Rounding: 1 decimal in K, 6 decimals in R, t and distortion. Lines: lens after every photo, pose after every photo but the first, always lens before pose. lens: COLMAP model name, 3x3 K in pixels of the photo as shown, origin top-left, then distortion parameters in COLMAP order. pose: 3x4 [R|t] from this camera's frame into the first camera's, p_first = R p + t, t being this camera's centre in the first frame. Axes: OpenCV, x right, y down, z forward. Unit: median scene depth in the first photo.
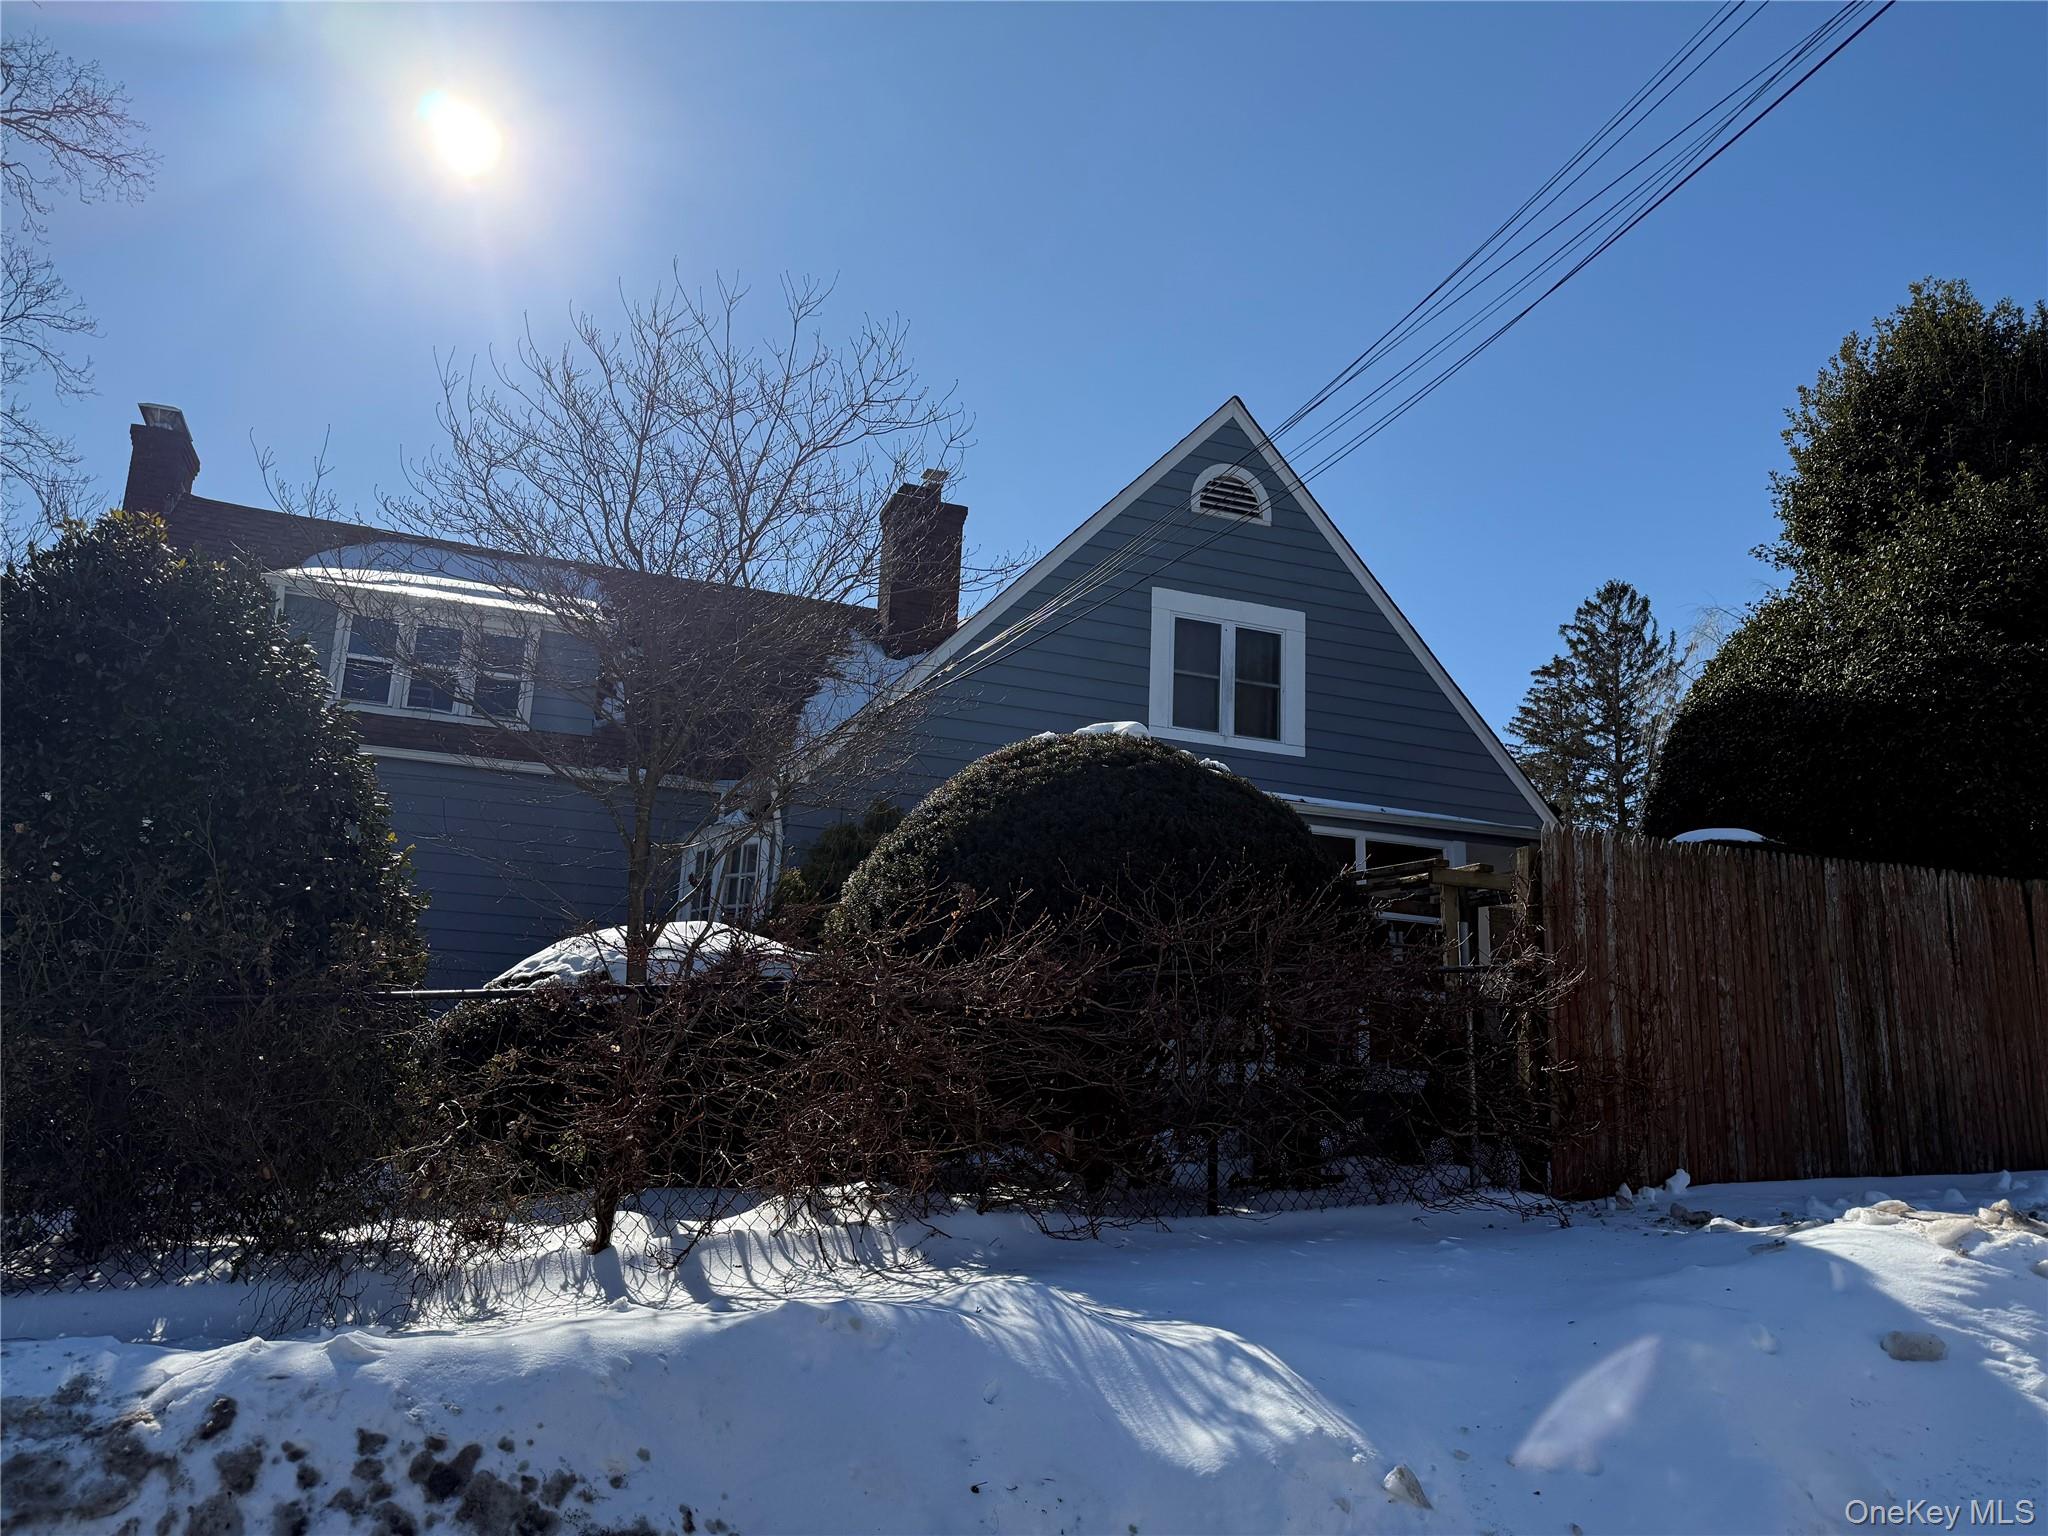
lens RADIAL K [[1414.0, 0, 1024.0], [0, 1414.0, 768.0], [0, 0, 1]] dist [0.058005, -0.058463]
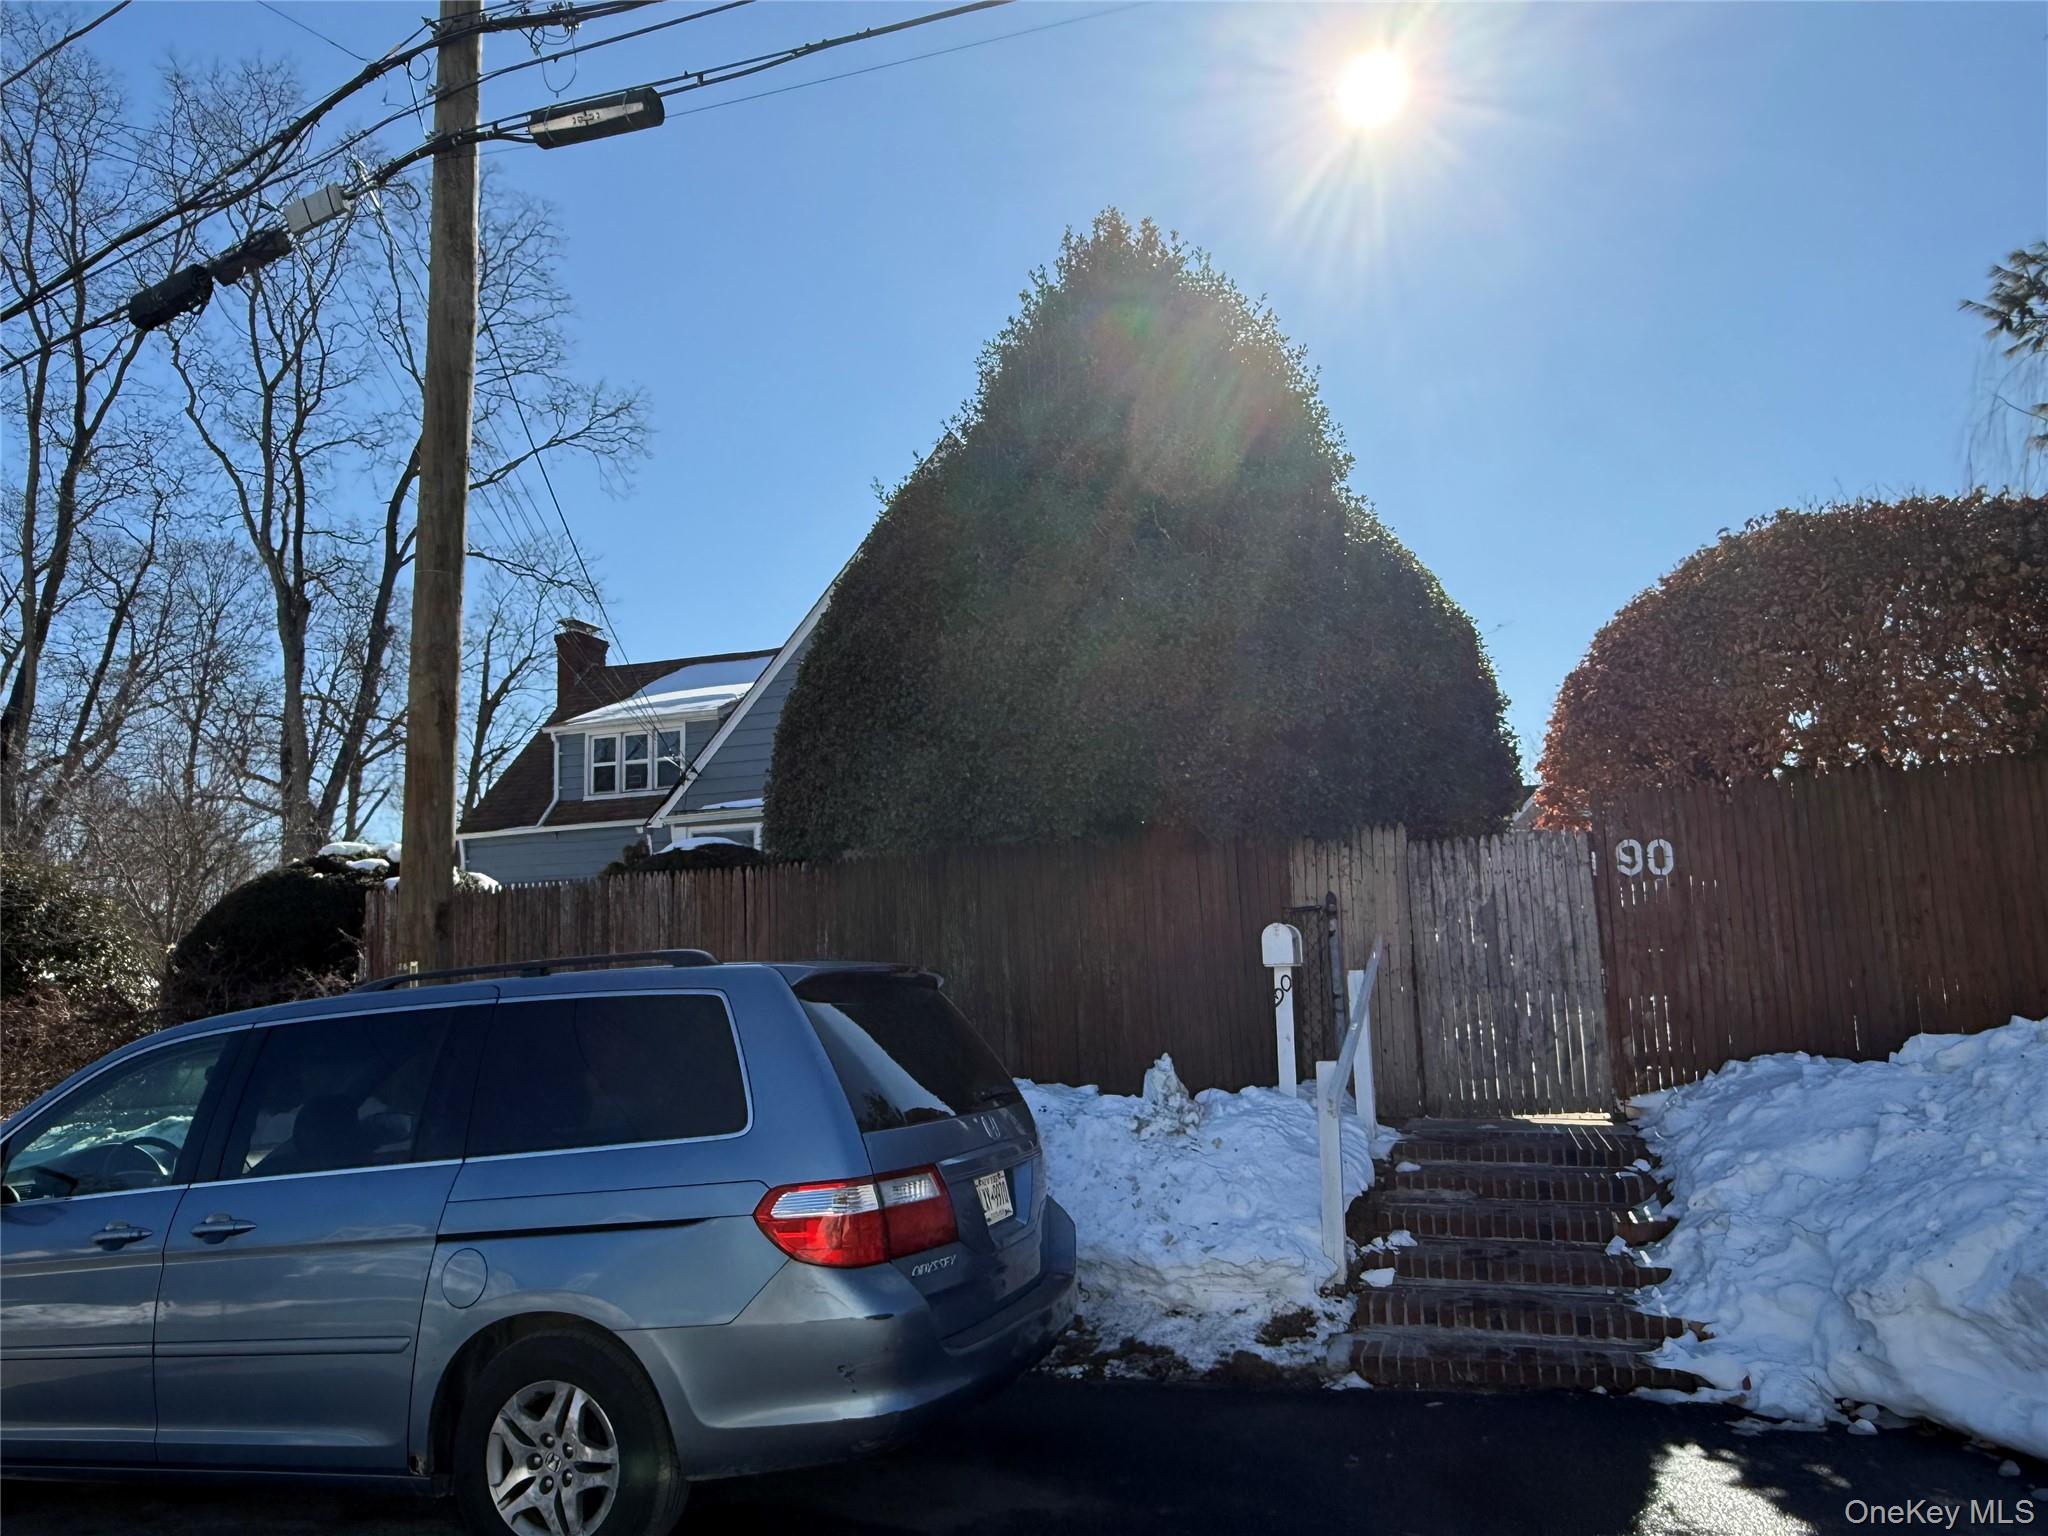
lens RADIAL K [[1373.0, 0, 1024.0], [0, 1373.0, 768.0], [0, 0, 1]] dist [0.002525, 0.004518]
pose [[0.750415, -0.151787, -0.643302, 1.932536], [0.196057, 0.980589, -0.002668, 0.051084], [0.631220, -0.124122, 0.765607, 0.277079]]
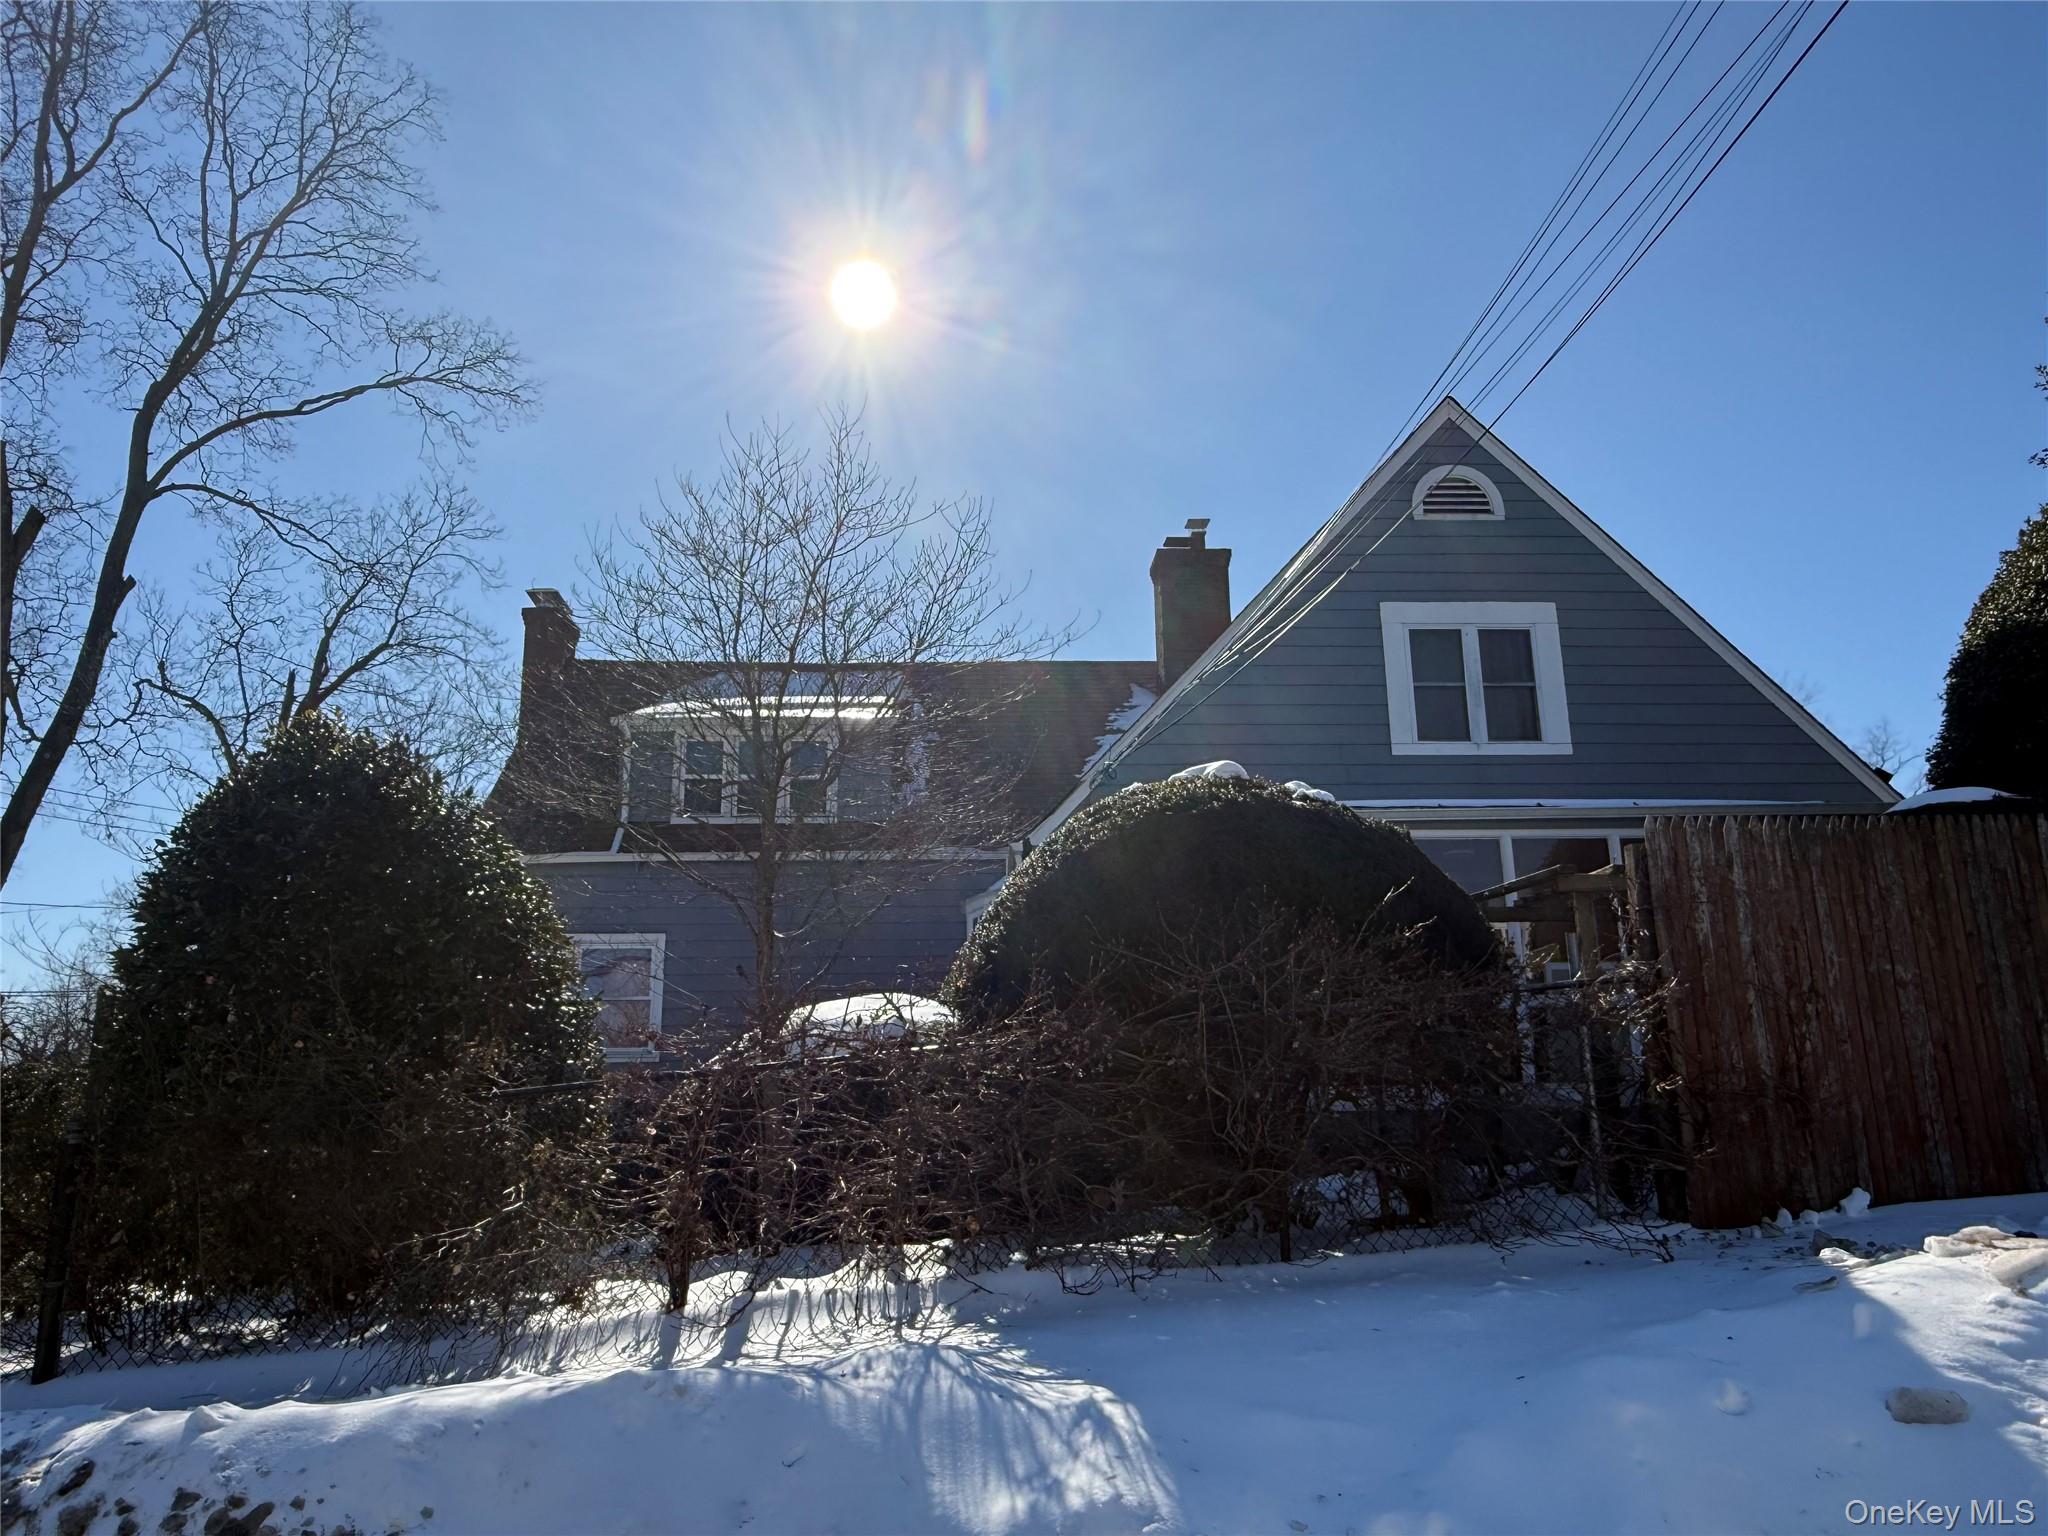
lens RADIAL K [[1373.0, 0, 1024.0], [0, 1373.0, 768.0], [0, 0, 1]] dist [0.002525, 0.004518]
pose [[0.949414, -0.129994, -0.285856, 0.237619], [0.121728, 0.991470, -0.046580, 0.000018], [0.289473, 0.009427, 0.957140, 0.033773]]
